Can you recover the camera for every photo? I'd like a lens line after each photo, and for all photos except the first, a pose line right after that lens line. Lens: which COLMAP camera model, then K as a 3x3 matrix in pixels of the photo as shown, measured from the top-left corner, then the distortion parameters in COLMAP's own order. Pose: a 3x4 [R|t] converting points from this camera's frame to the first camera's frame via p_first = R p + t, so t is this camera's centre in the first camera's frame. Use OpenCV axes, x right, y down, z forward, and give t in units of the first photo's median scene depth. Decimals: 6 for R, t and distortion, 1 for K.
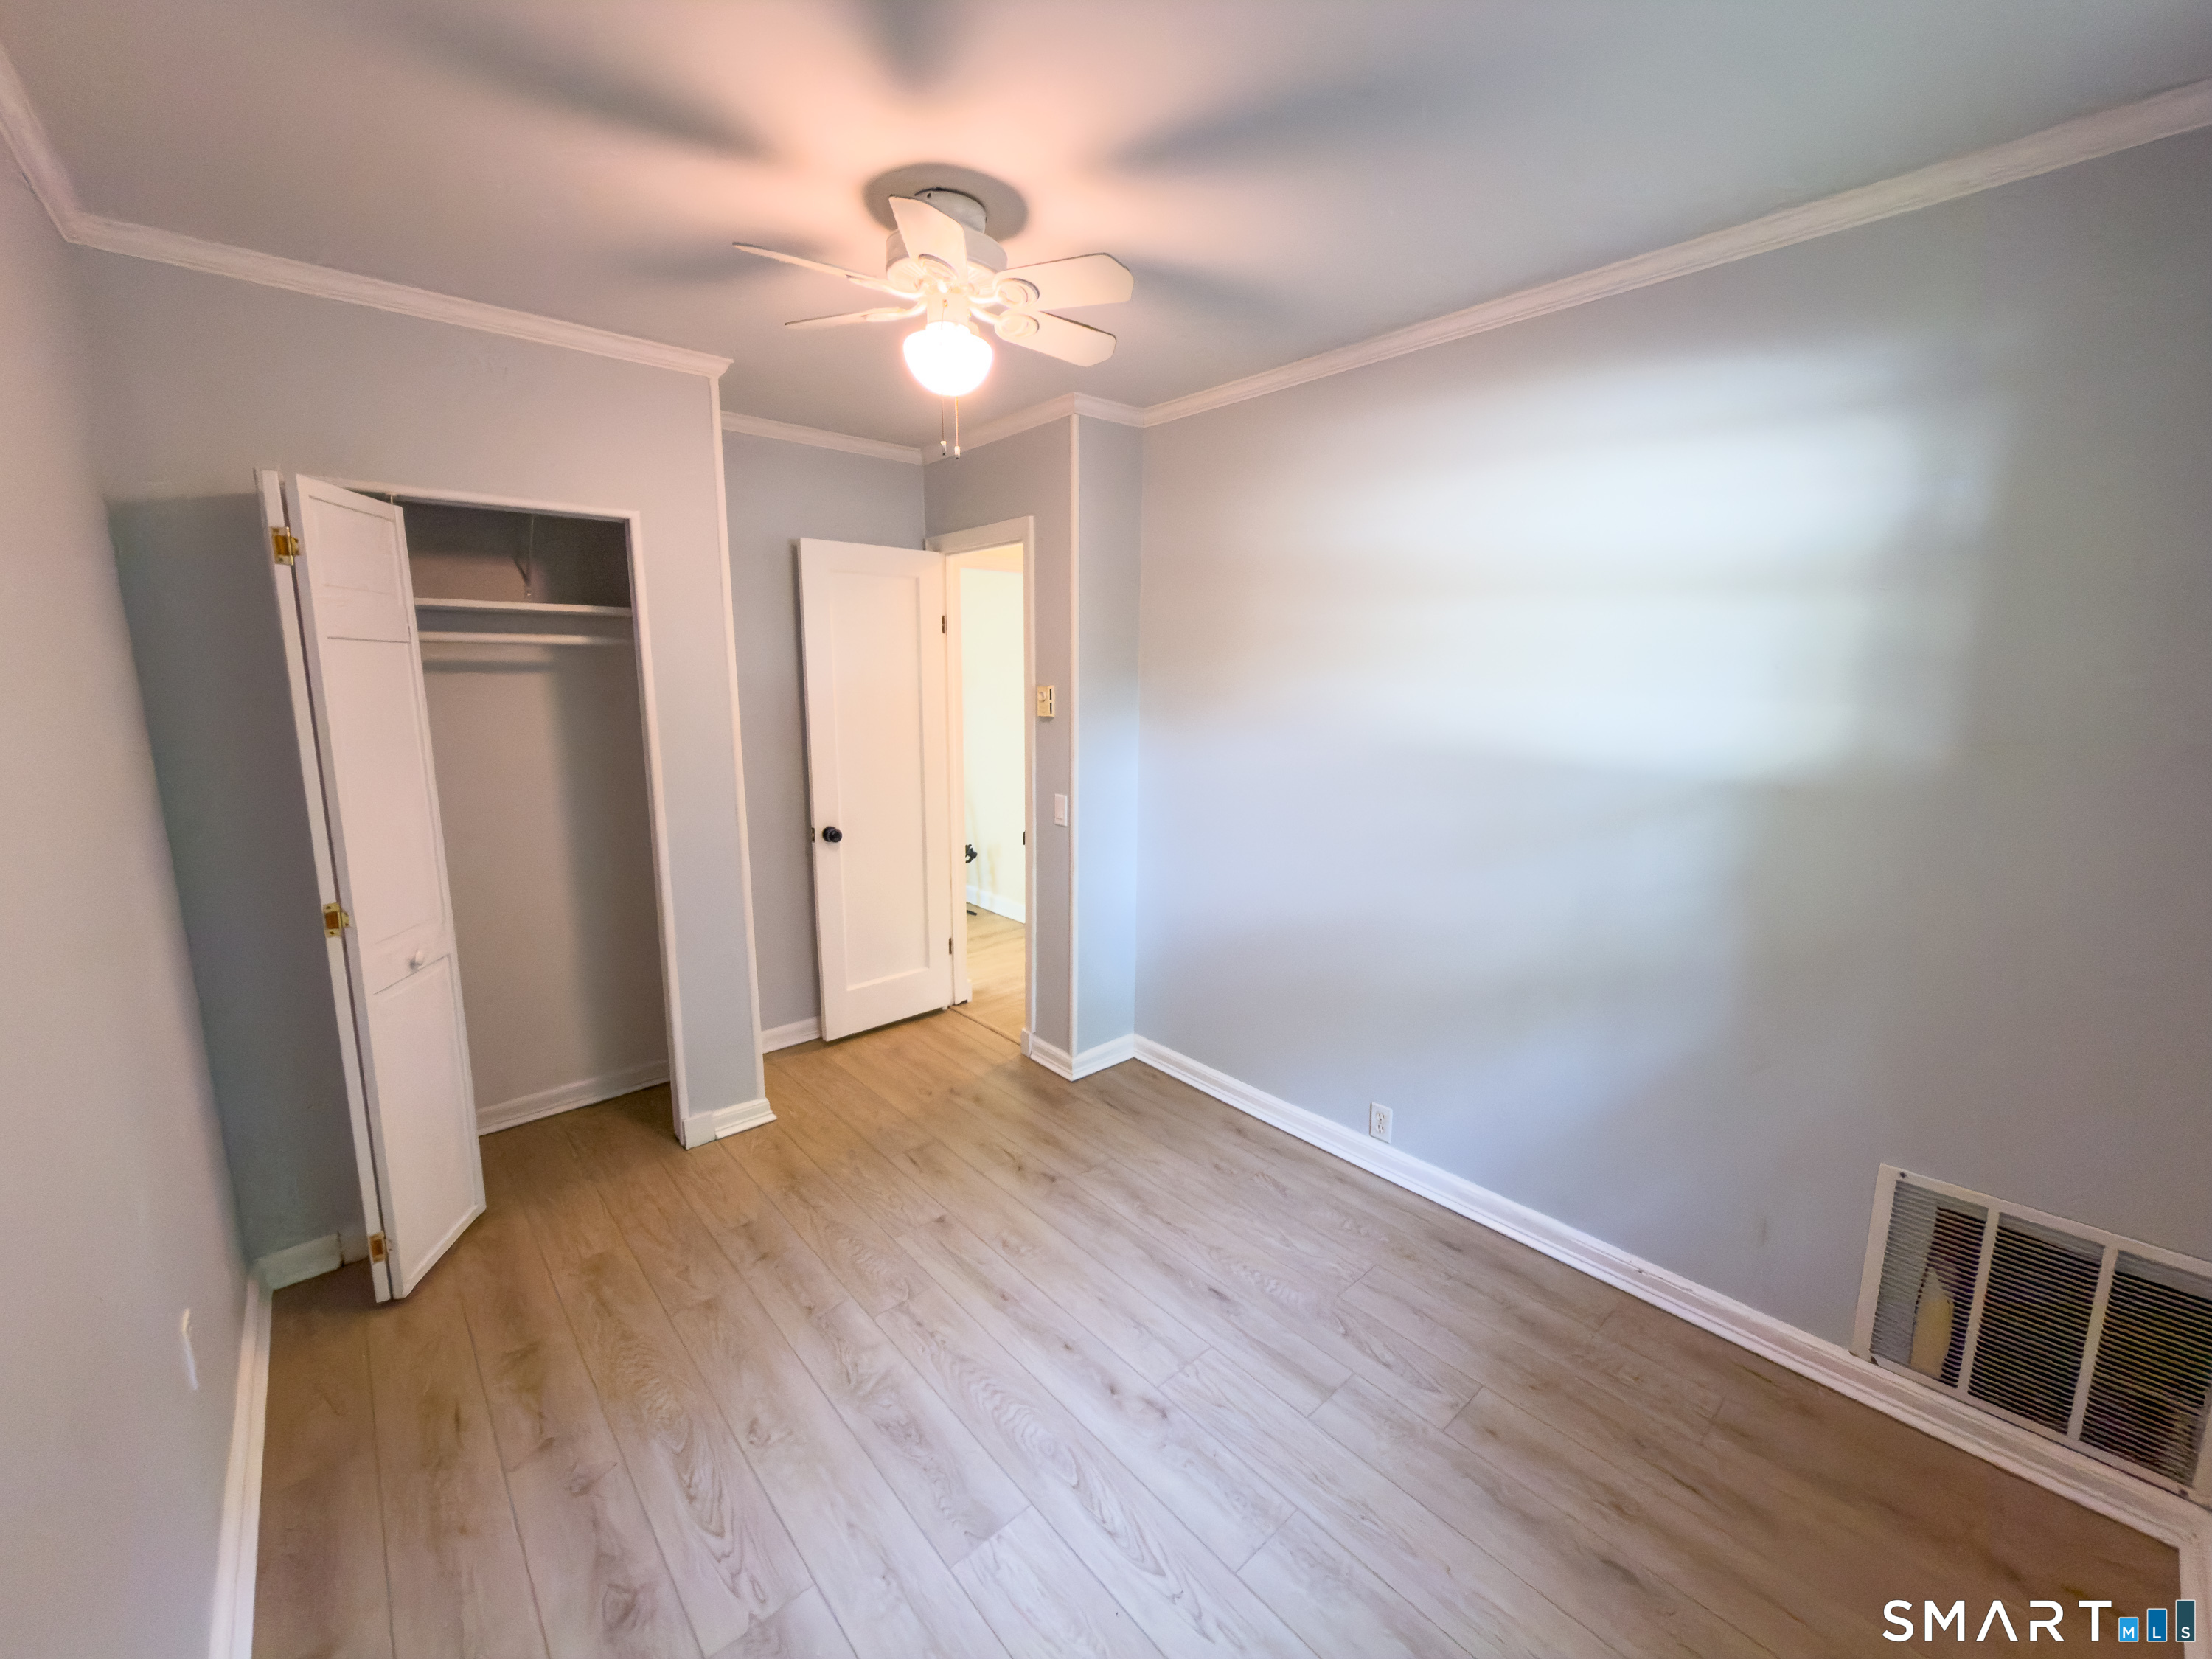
lens RADIAL K [[878.1, 0, 1110.9], [0, 878.1, 829.4], [0, 0, 1]] dist [-0.000458, 0.000574]
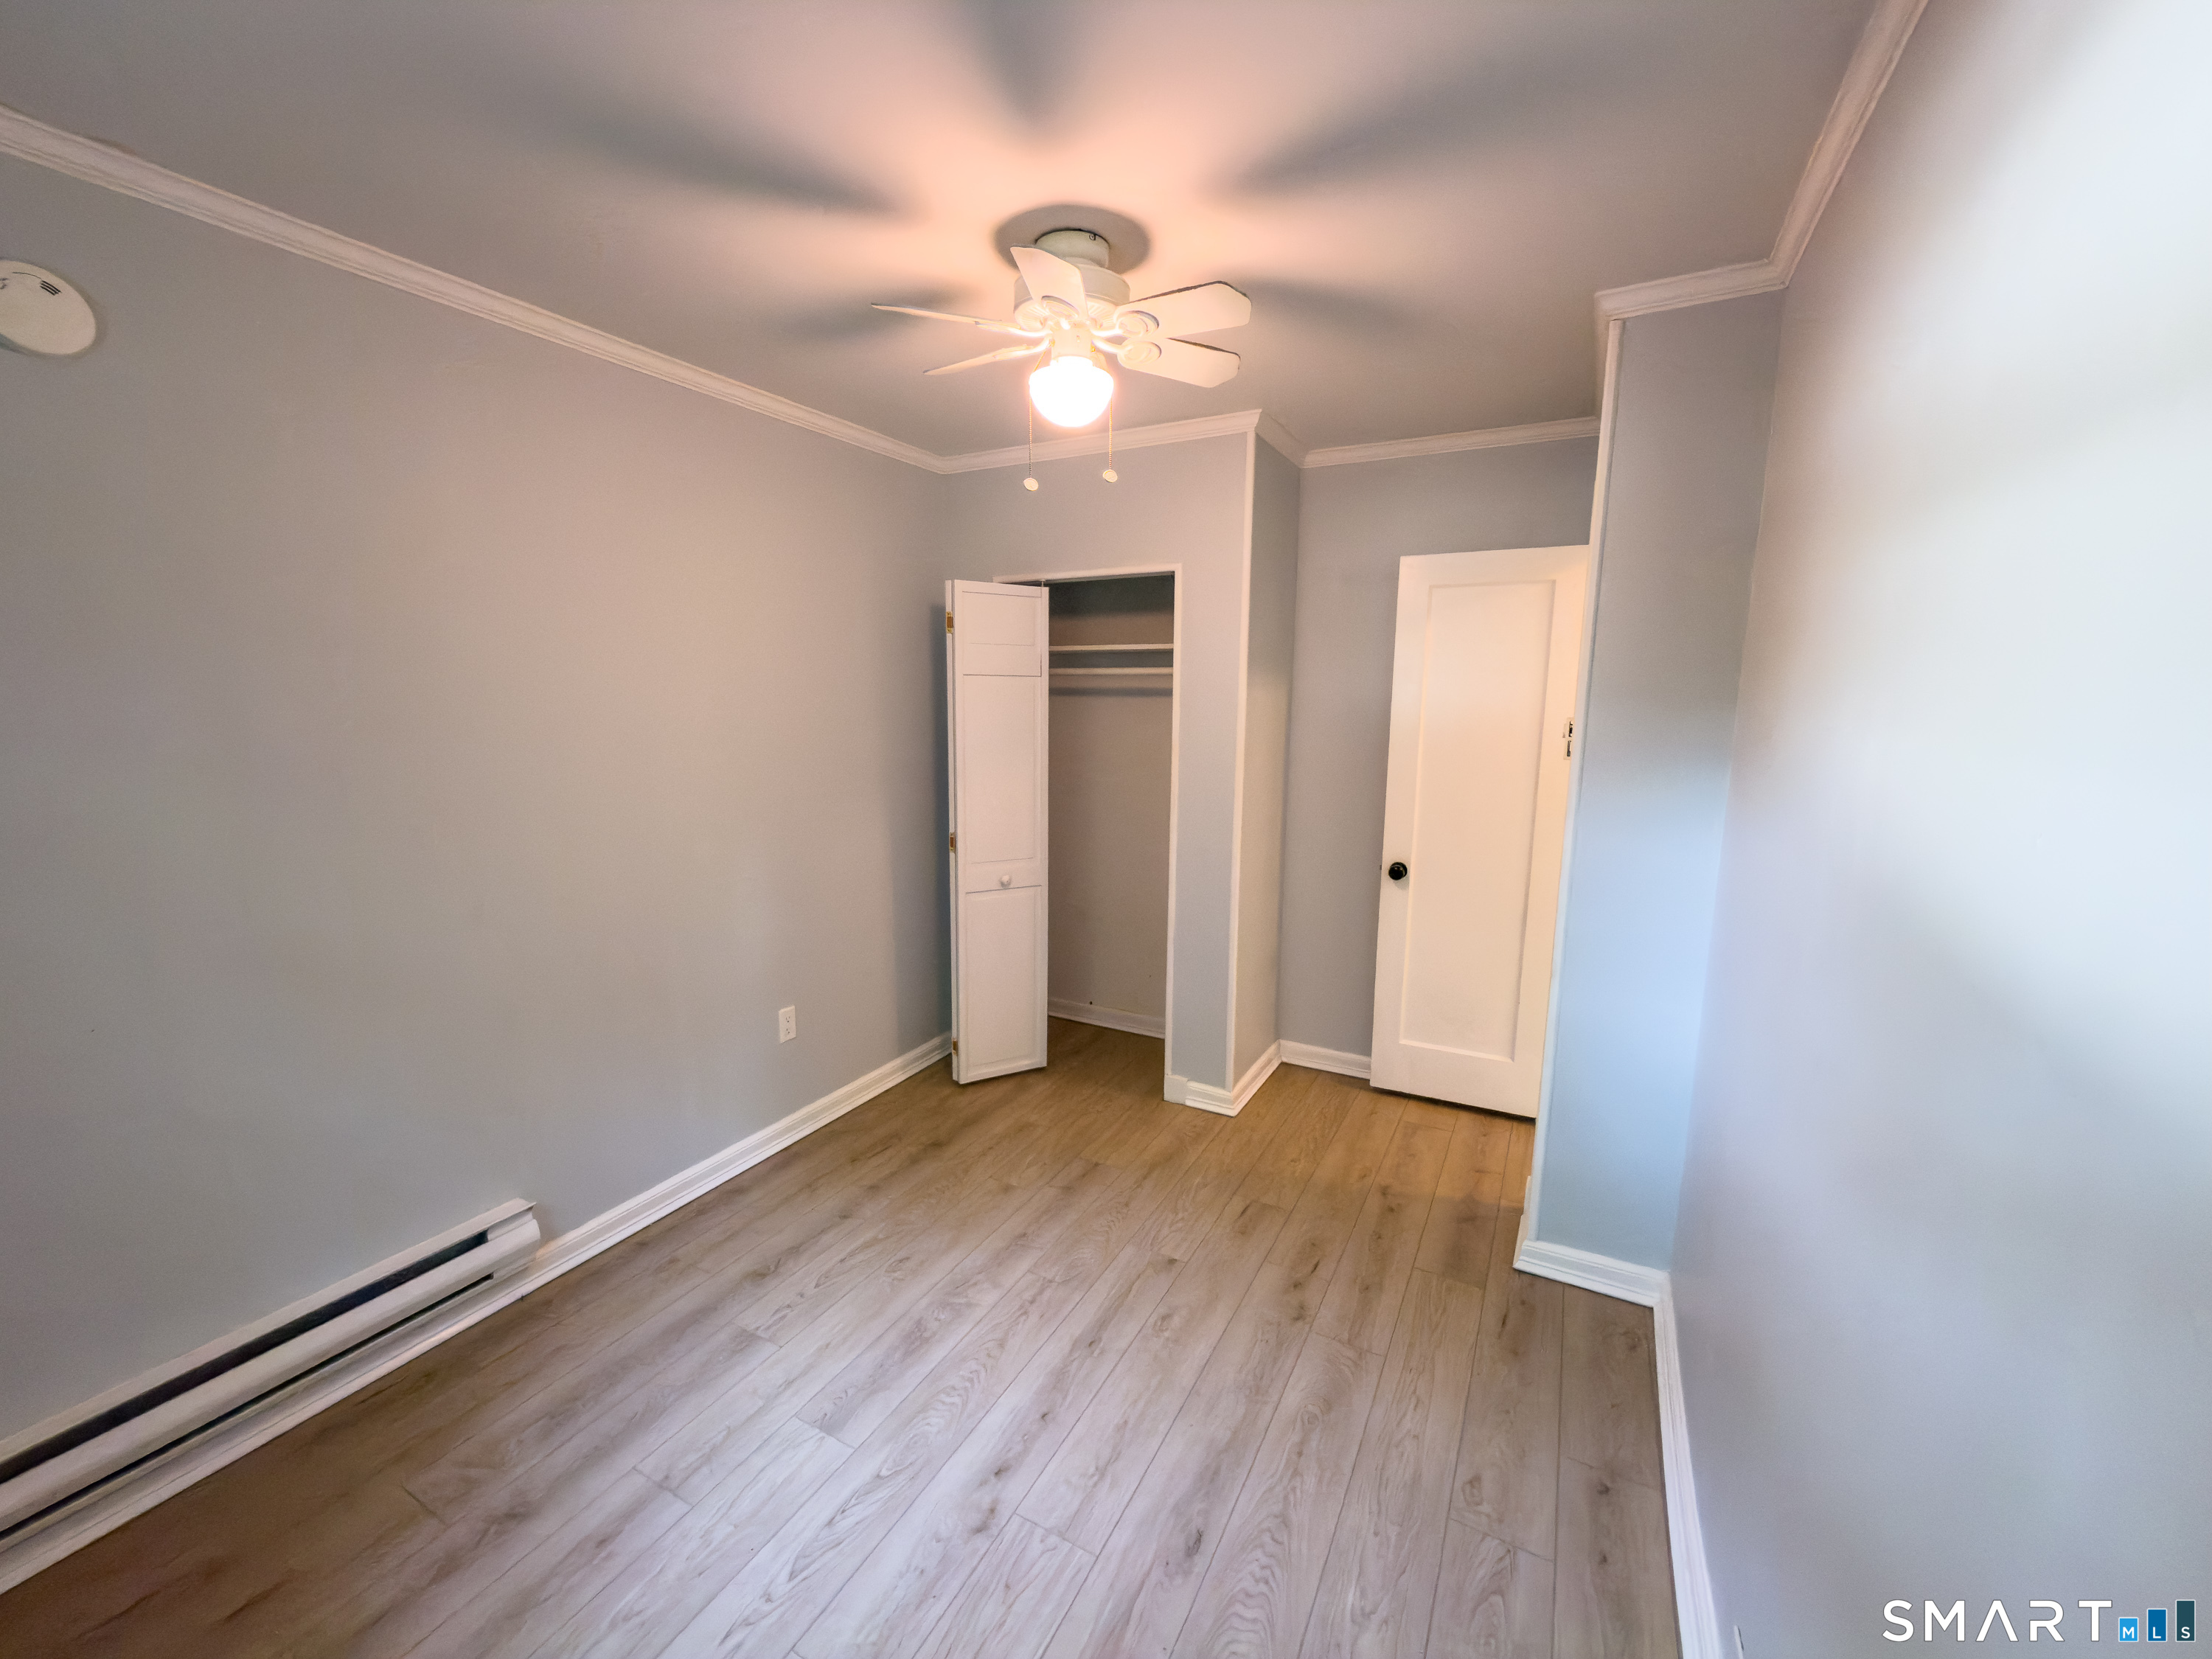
lens RADIAL K [[878.1, 0, 1099.4], [0, 878.1, 833.8], [0, 0, 1]] dist [-0.000458, 0.000574]
pose [[0.336663, 0.146315, -0.930188, 0.680833], [-0.165768, 0.981635, 0.094410, -0.105567], [0.926919, 0.122411, 0.354735, 0.588070]]
